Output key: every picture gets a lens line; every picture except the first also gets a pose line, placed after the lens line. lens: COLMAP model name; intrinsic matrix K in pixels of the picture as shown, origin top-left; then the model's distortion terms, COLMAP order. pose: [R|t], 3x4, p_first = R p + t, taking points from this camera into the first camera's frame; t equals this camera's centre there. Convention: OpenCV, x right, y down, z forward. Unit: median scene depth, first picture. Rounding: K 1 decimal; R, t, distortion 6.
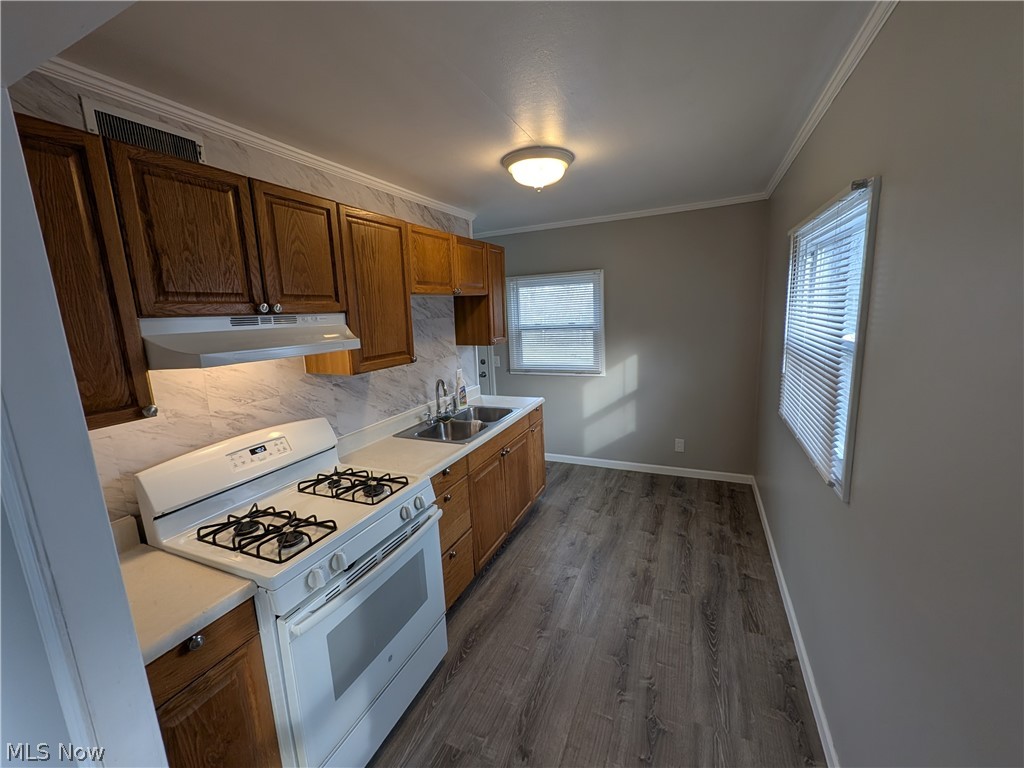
lens RADIAL K [[408.0, 0, 512.9], [0, 408.0, 381.2], [0, 0, 1]] dist [0.006814, 0.000214]
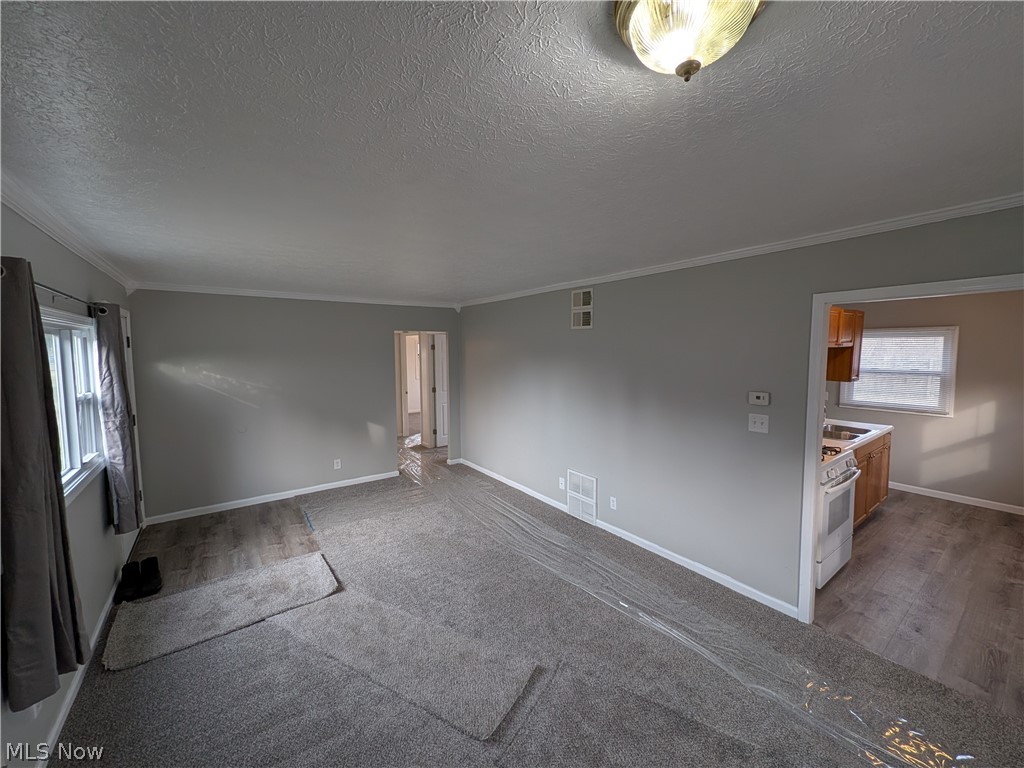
lens RADIAL K [[408.0, 0, 516.5], [0, 408.0, 379.7], [0, 0, 1]] dist [0.006814, 0.000214]
pose [[0.874361, 0.080374, -0.478574, -0.366829], [-0.118464, 0.991705, -0.049883, 0.103786], [0.470595, 0.100309, 0.876629, -0.727962]]
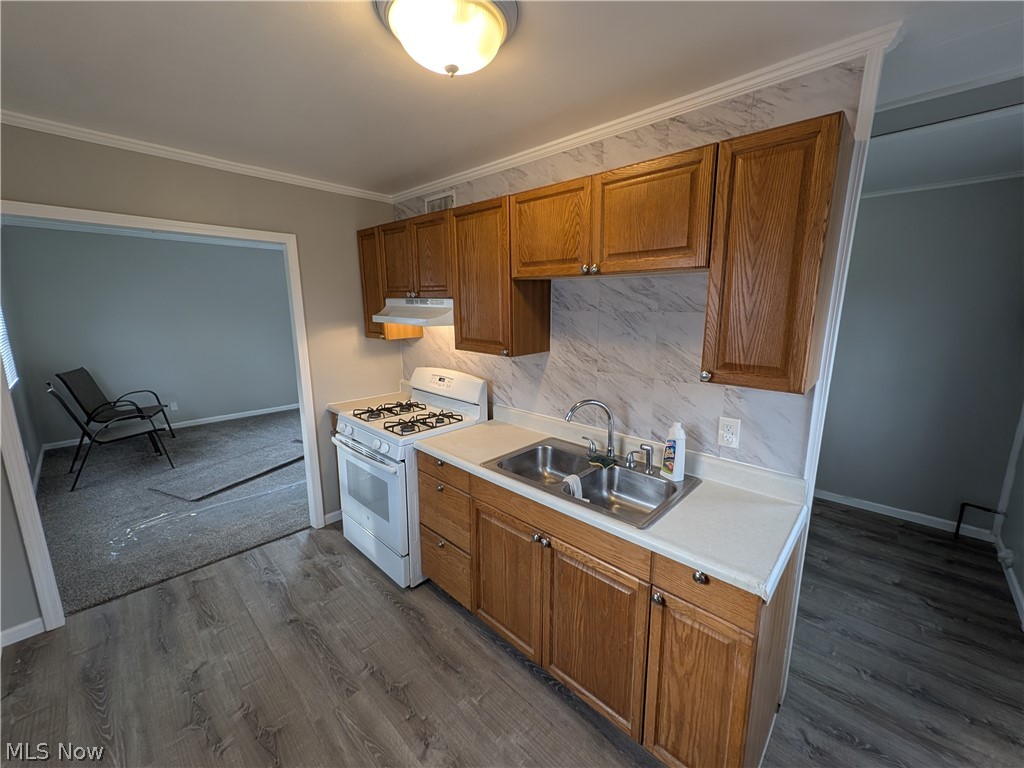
lens RADIAL K [[408.0, 0, 518.9], [0, 408.0, 379.2], [0, 0, 1]] dist [0.006814, 0.000214]
pose [[-0.326283, 0.222987, -0.918595, 0.400074], [-0.151035, 0.946995, 0.283528, -0.175982], [0.933128, 0.231251, -0.275309, 0.877555]]
